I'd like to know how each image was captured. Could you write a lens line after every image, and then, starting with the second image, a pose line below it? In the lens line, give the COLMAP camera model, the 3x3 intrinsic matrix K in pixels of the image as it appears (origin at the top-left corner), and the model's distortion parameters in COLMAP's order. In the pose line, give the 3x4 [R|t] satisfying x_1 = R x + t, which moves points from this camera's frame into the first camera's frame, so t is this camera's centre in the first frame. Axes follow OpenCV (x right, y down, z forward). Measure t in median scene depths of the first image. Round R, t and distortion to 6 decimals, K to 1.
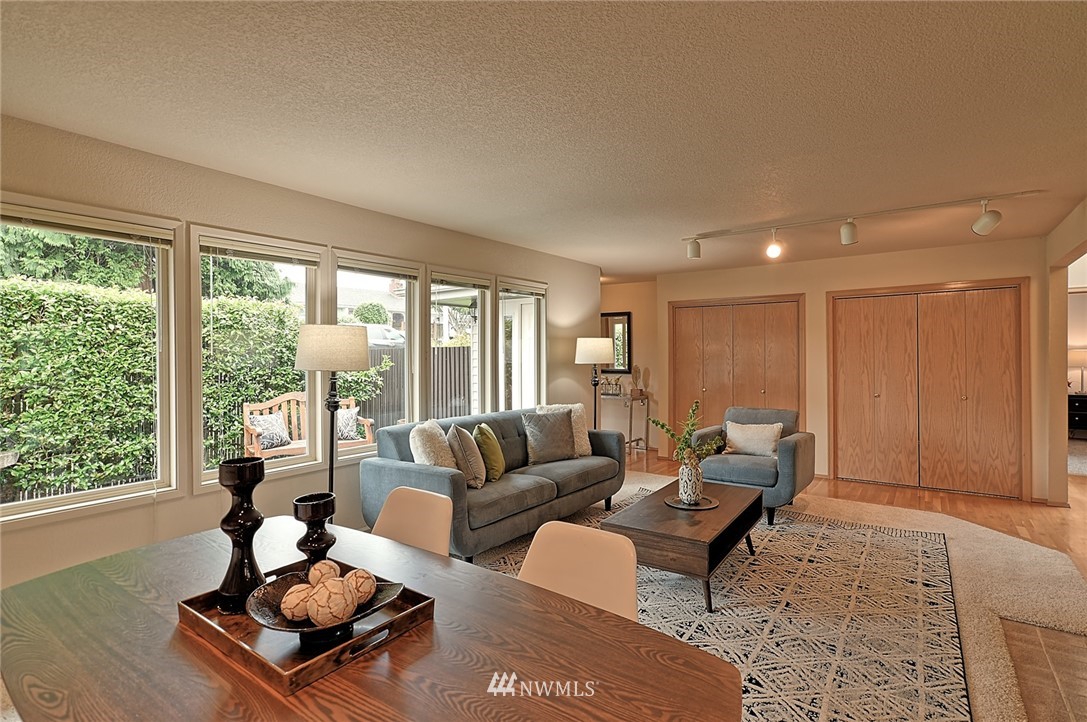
lens RADIAL K [[532.9, 0, 540.3], [0, 532.9, 355.7], [0, 0, 1]] dist [0.001182, 0.005457]
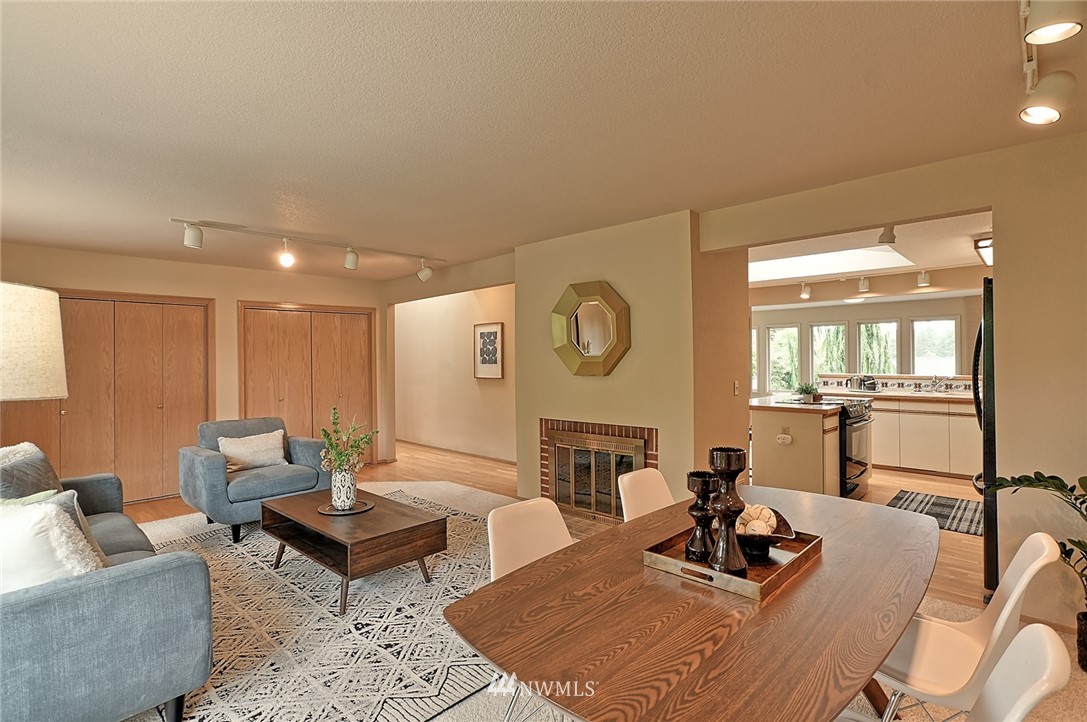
lens RADIAL K [[532.9, 0, 554.4], [0, 532.9, 359.3], [0, 0, 1]] dist [0.001182, 0.005457]
pose [[0.146880, 0.002882, 0.989150, -0.431057], [0.012062, 0.999916, -0.004705, 0.003682], [-0.989081, 0.012623, 0.146833, 0.304655]]
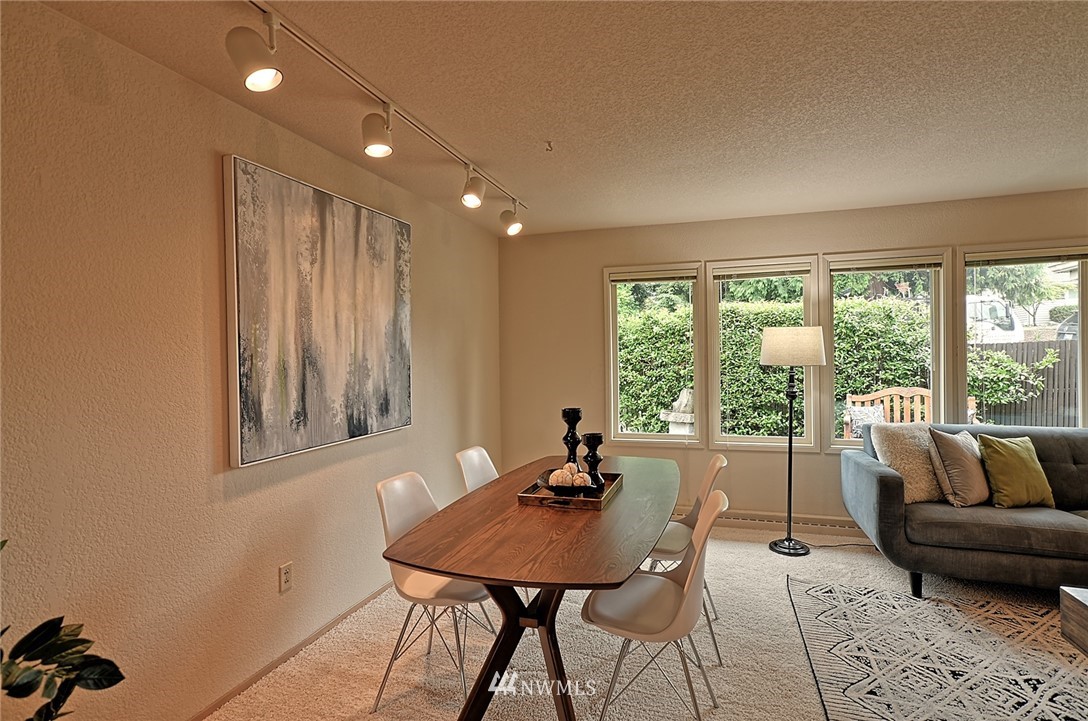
lens RADIAL K [[533.4, 0, 559.8], [0, 533.4, 350.2], [0, 0, 1]] dist [0.001182, 0.005457]
pose [[0.324838, -0.006819, -0.945745, 0.340493], [0.008683, 0.999953, -0.004228, -0.002693], [0.945730, -0.006838, 0.324882, 0.083914]]
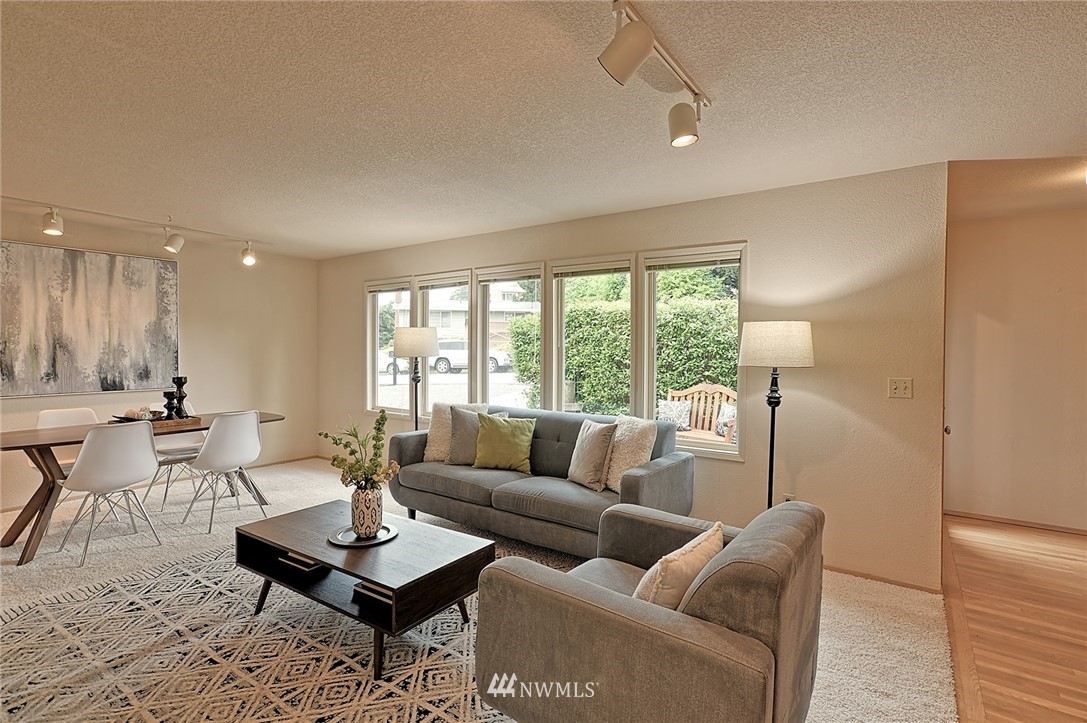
lens RADIAL K [[532.9, 0, 564.0], [0, 532.9, 358.4], [0, 0, 1]] dist [0.001182, 0.005457]
pose [[0.015069, 0.020240, -0.999682, 0.702426], [-0.009083, 0.999757, 0.020105, -0.001089], [0.999845, 0.008777, 0.015249, 0.843152]]
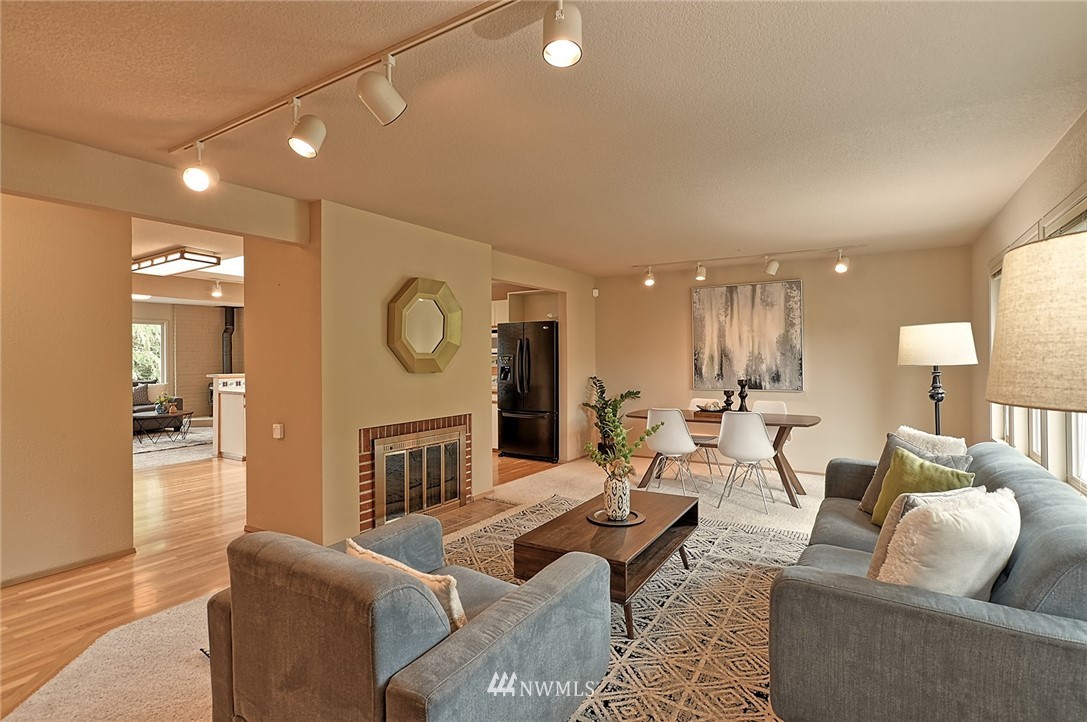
lens RADIAL K [[532.9, 0, 550.5], [0, 532.9, 350.3], [0, 0, 1]] dist [0.001182, 0.005457]
pose [[-0.998128, 0.007257, -0.060723, 0.288627], [0.007961, 0.999904, -0.011366, 0.003336], [0.060635, -0.011828, -0.998090, 1.245799]]
